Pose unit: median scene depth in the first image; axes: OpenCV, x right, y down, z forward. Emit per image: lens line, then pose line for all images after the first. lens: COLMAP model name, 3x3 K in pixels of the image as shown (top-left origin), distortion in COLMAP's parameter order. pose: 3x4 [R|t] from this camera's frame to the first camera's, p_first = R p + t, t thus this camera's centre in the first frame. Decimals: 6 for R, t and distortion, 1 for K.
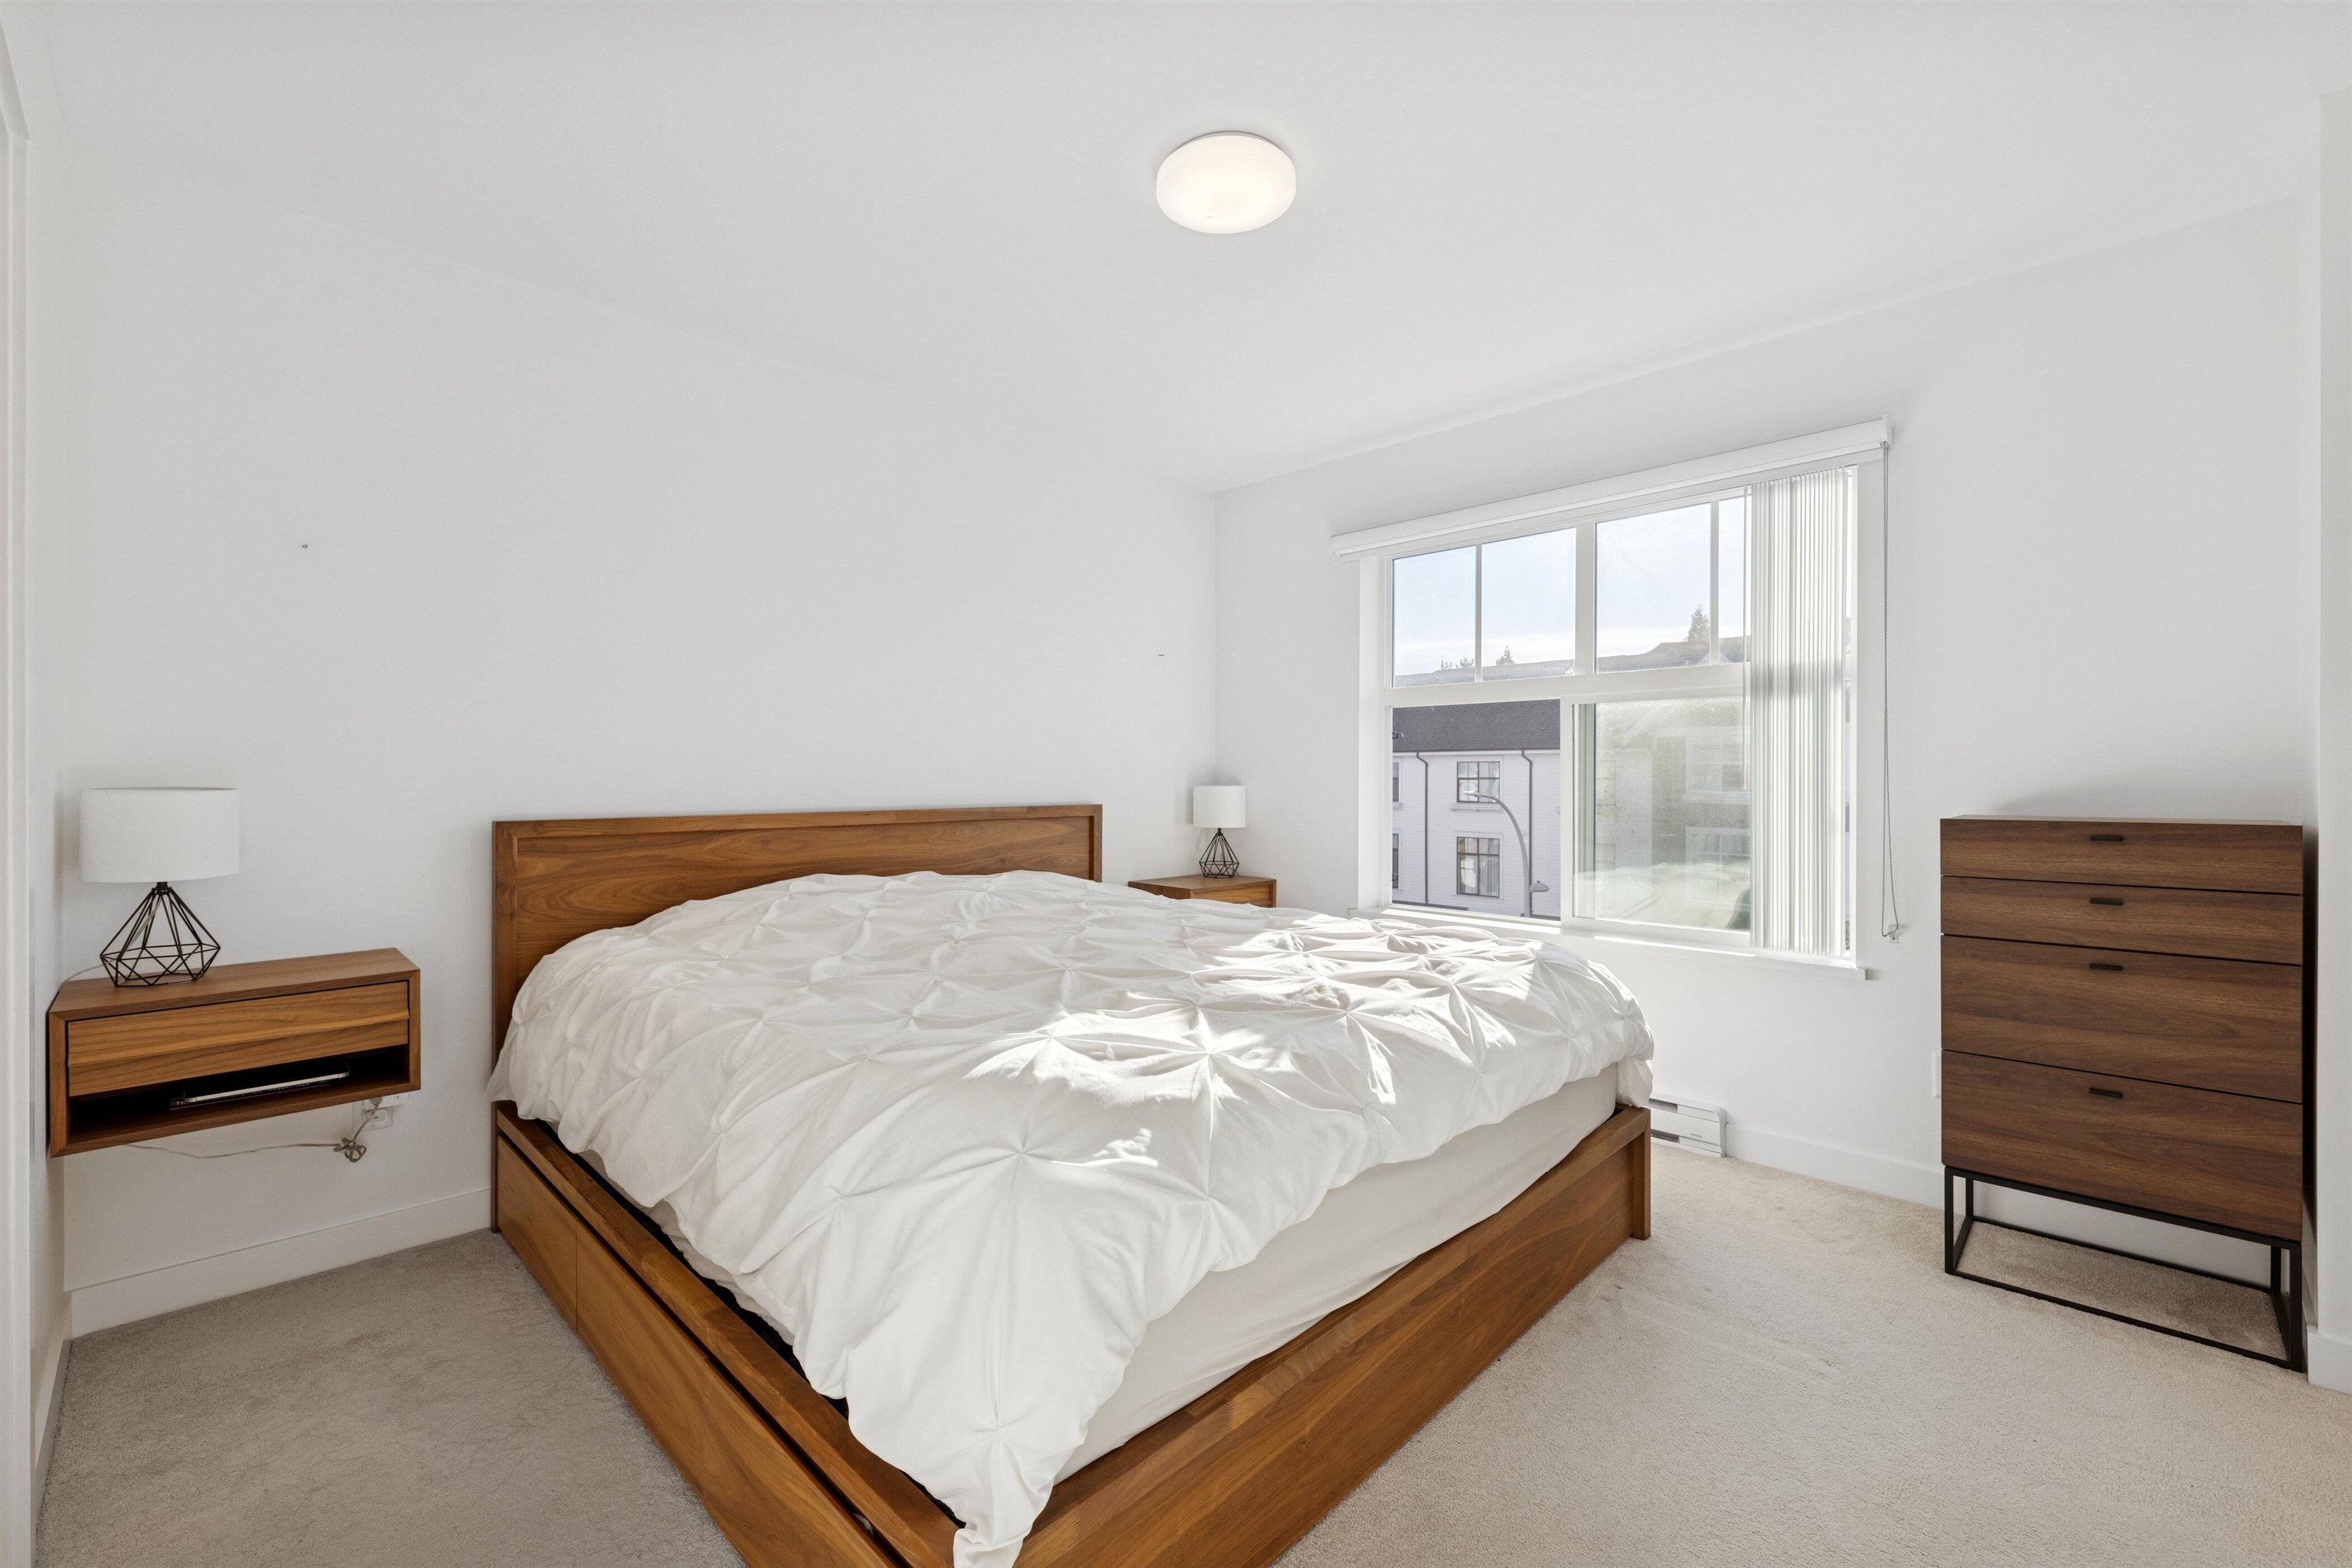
lens RADIAL K [[997.0, 0, 1176.7], [0, 997.0, 785.2], [0, 0, 1]] dist [0.000353, -0.000139]
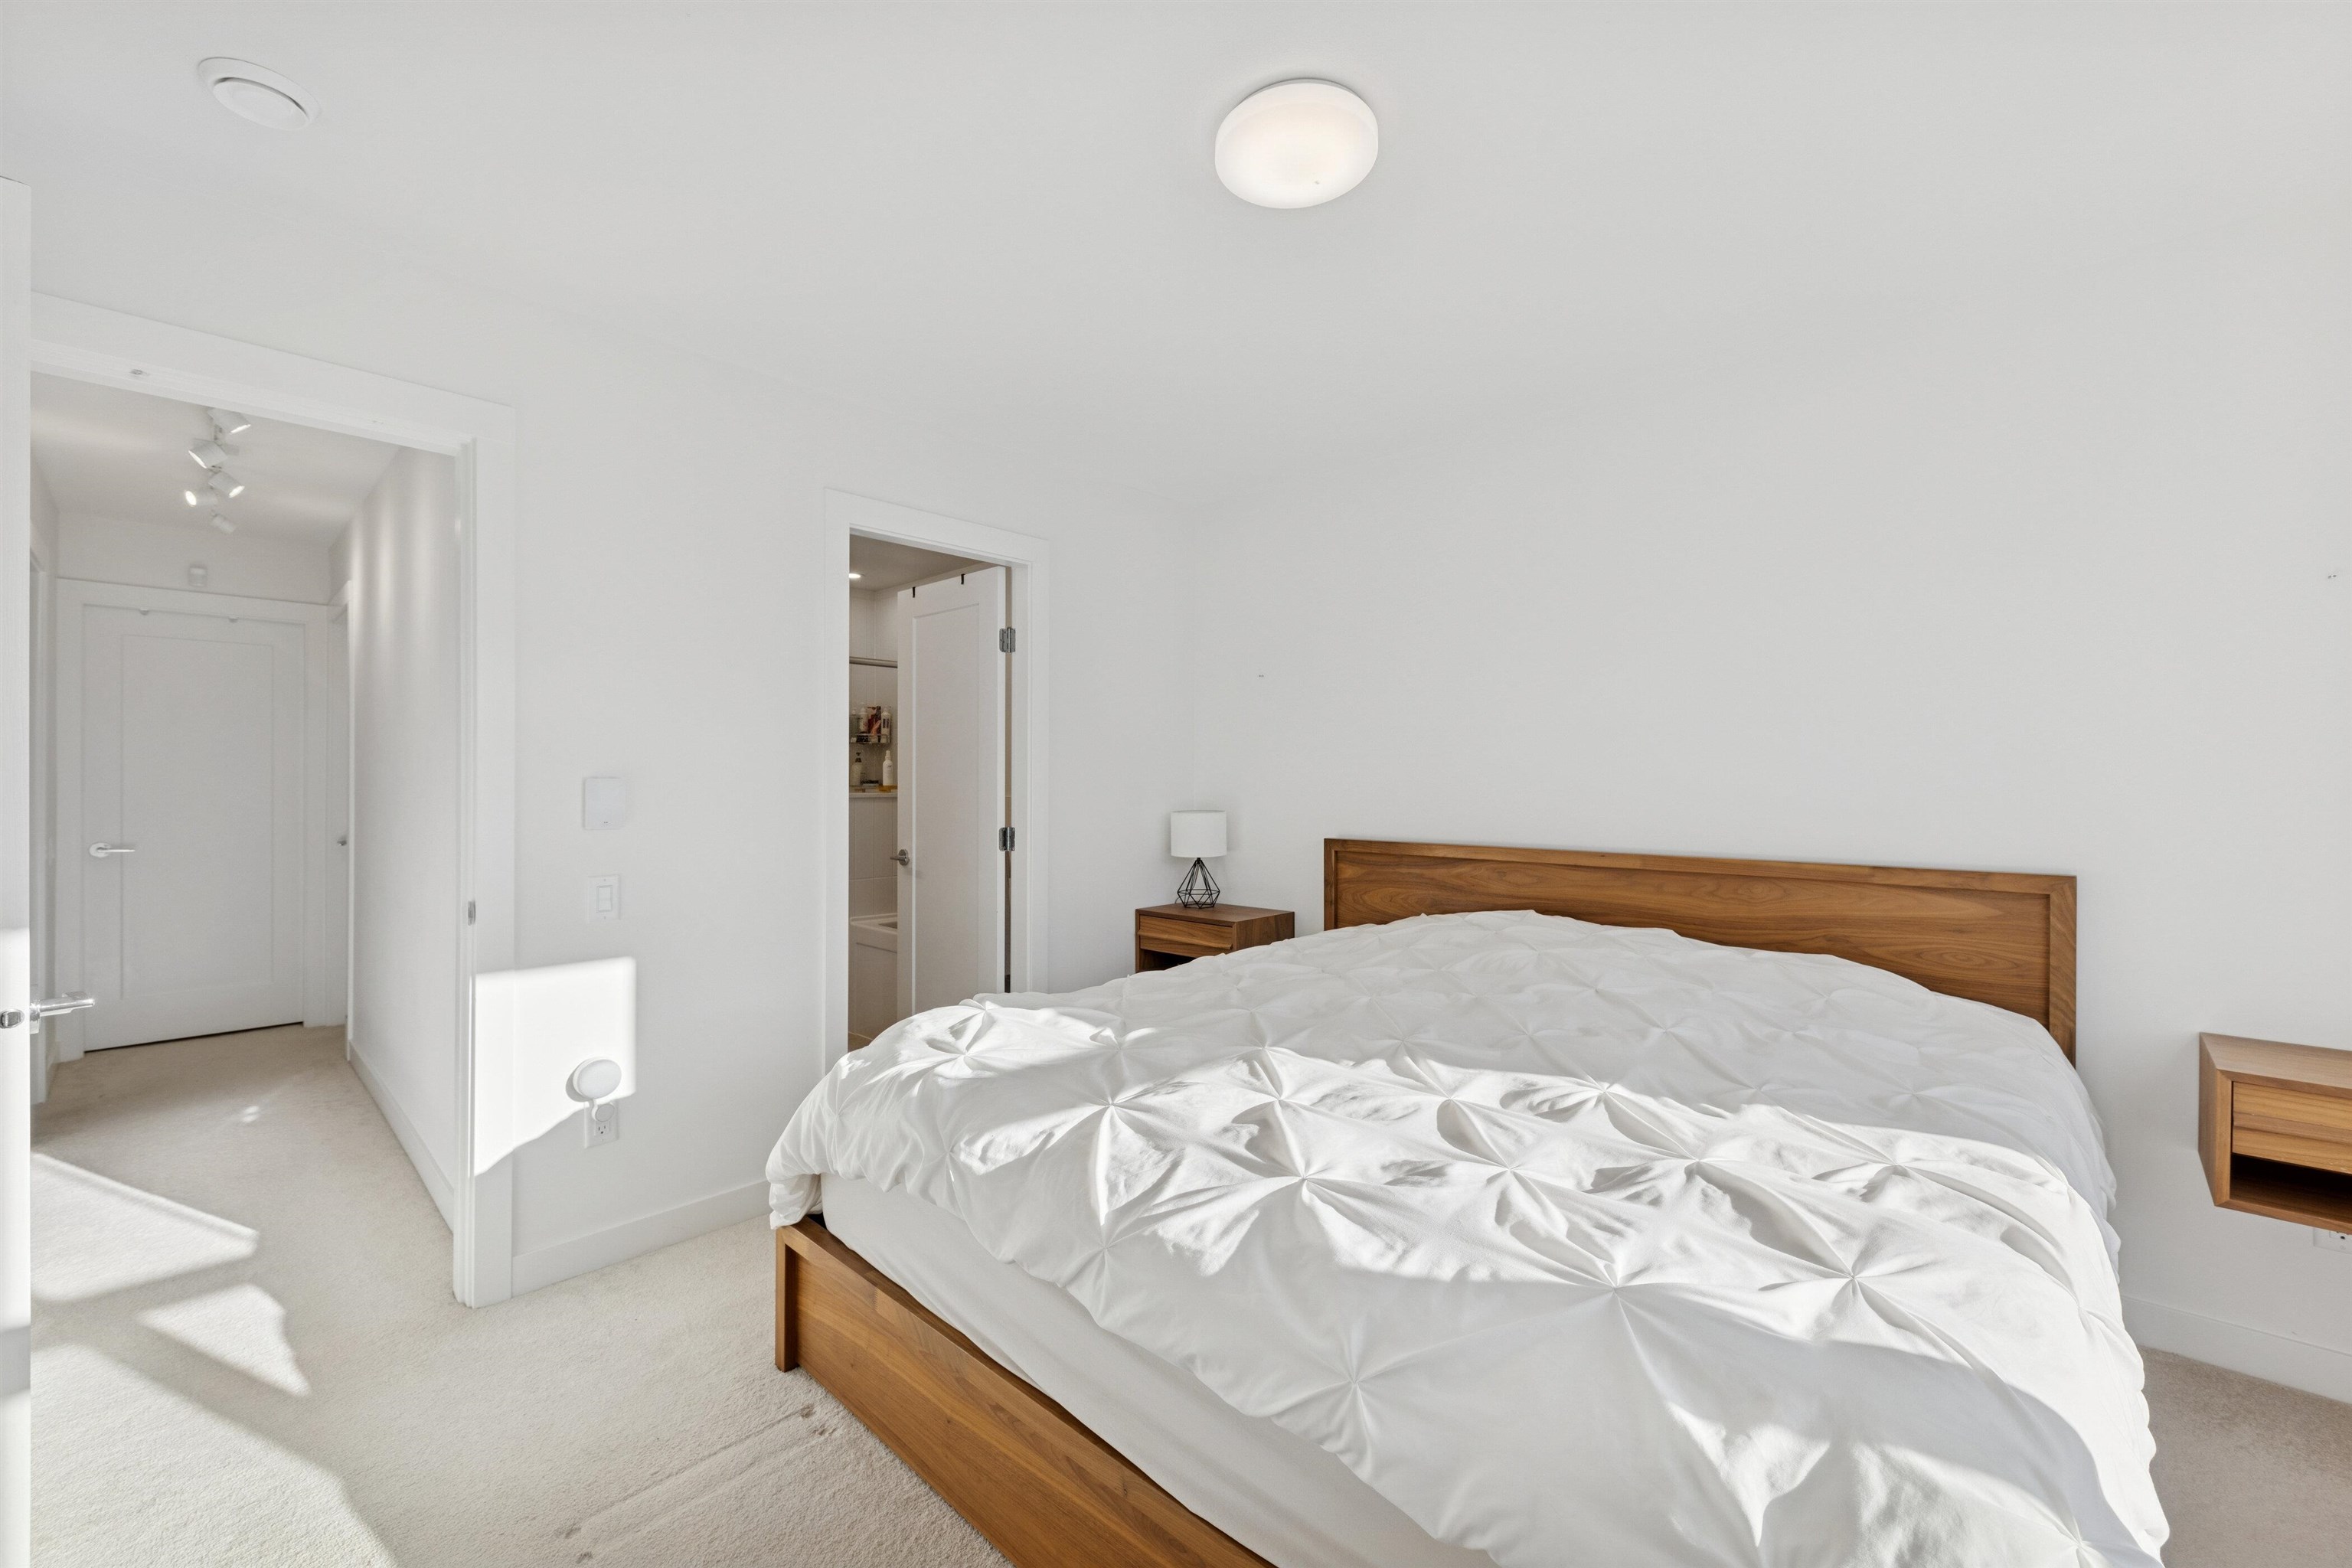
lens RADIAL K [[997.0, 0, 1177.0], [0, 997.0, 776.9], [0, 0, 1]] dist [0.000353, -0.000139]
pose [[-0.017576, -0.003567, -0.999839, 0.713882], [-0.010841, 0.999936, -0.003377, -0.041938], [0.999787, 0.010780, -0.017613, 0.720251]]
